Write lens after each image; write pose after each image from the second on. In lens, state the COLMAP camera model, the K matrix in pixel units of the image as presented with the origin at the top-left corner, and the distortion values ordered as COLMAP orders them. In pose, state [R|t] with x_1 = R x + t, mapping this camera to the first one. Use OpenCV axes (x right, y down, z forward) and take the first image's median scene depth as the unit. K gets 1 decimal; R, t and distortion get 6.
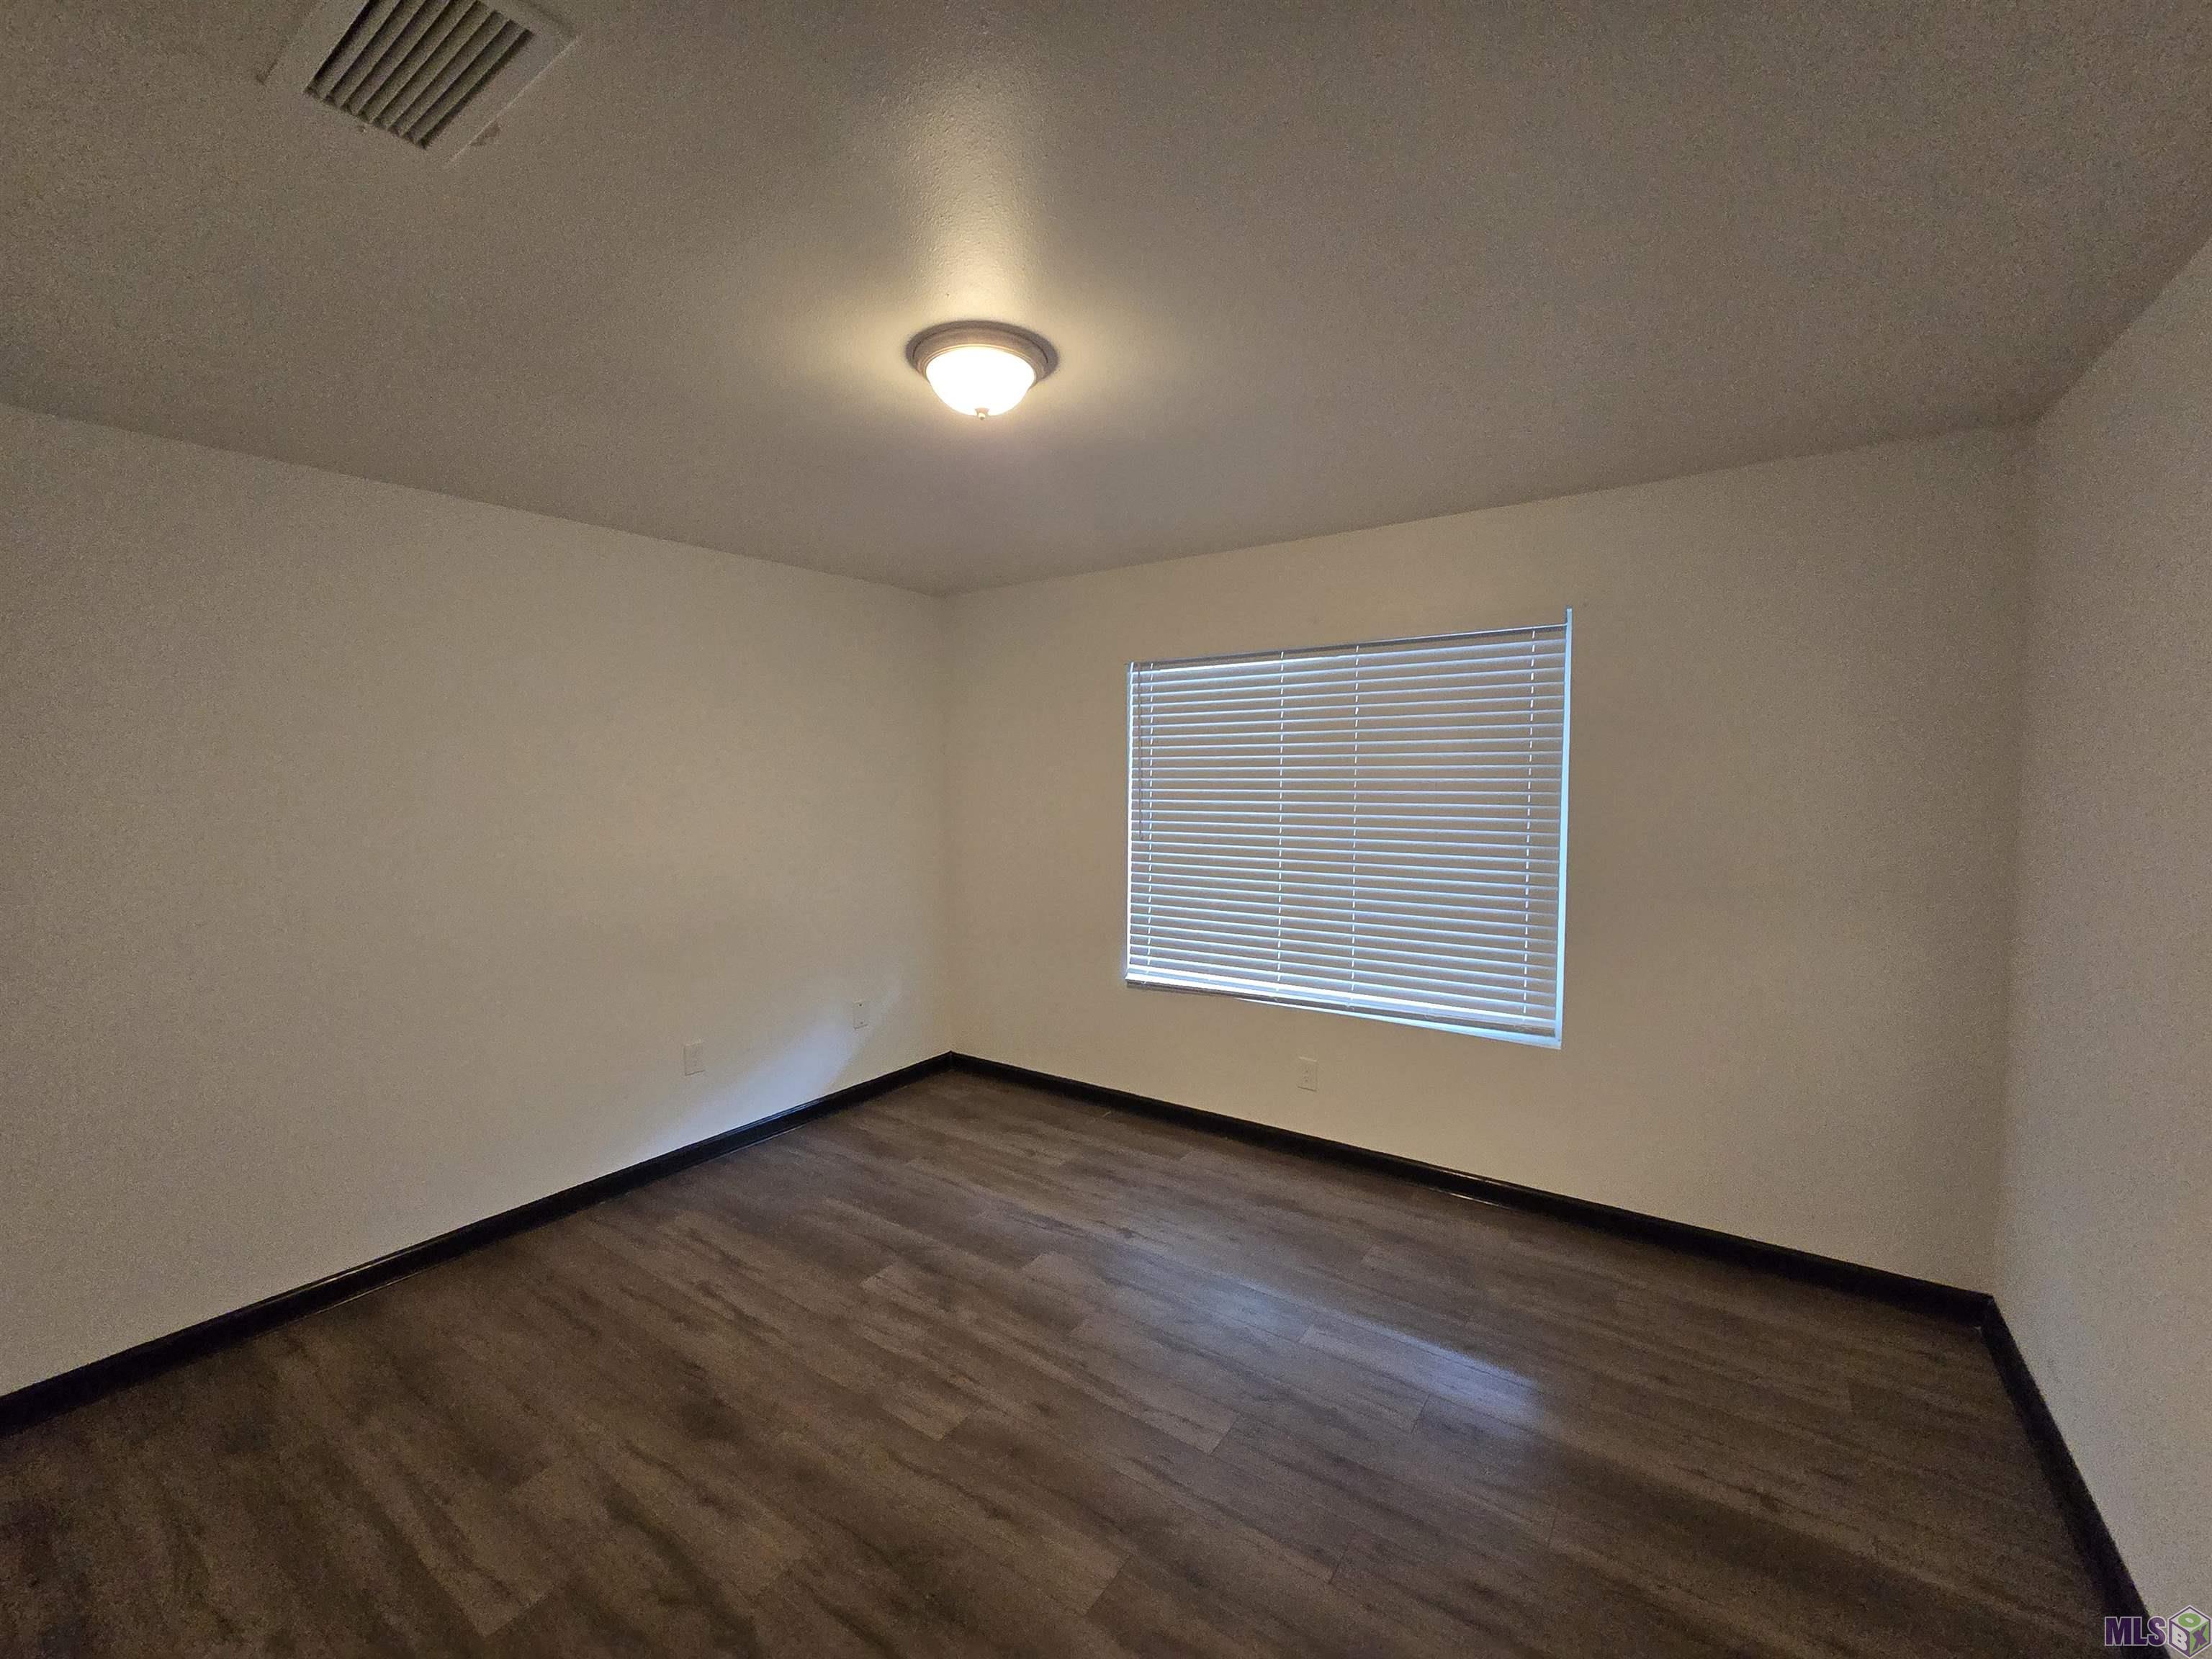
lens RADIAL K [[890.9, 0, 1098.1], [0, 890.9, 827.1], [0, 0, 1]] dist [-0.000366, 0.000224]
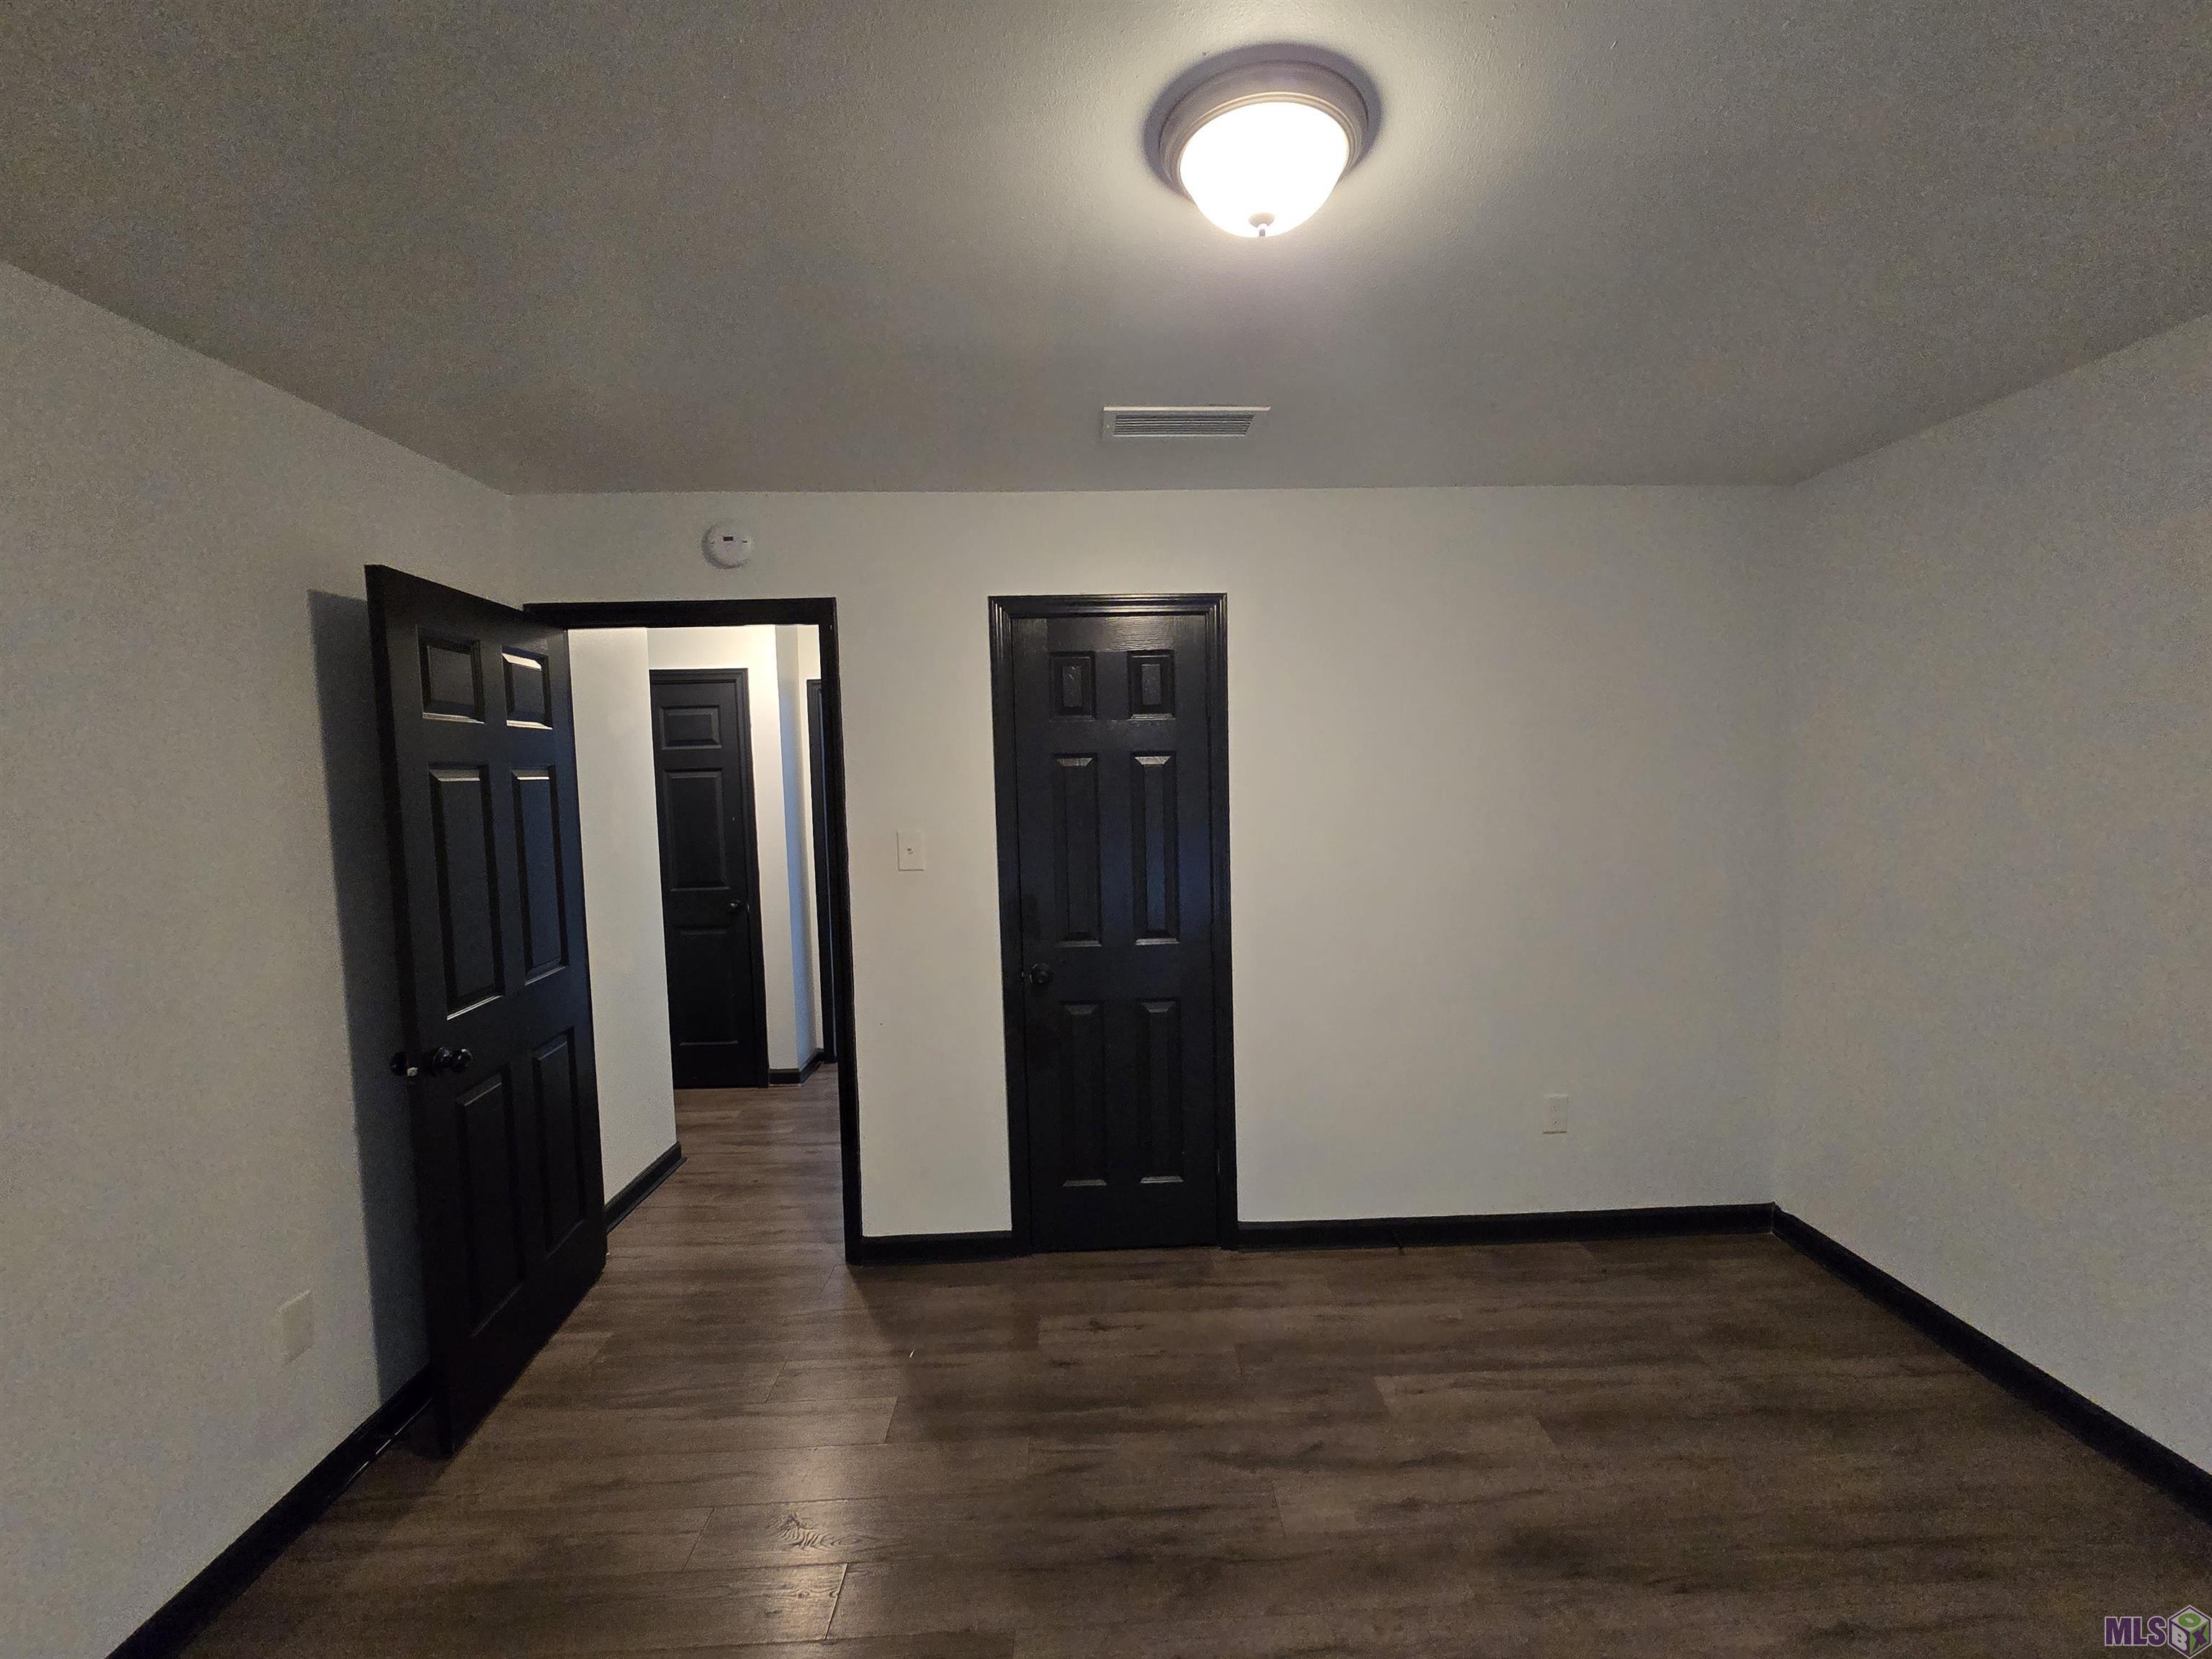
lens RADIAL K [[890.9, 0, 1098.1], [0, 890.9, 827.1], [0, 0, 1]] dist [-0.000366, 0.000224]
pose [[-0.801948, 0.058117, -0.594561, 0.344293], [-0.008879, 0.993987, 0.109136, -0.083919], [0.597328, 0.092801, -0.796610, 1.353469]]
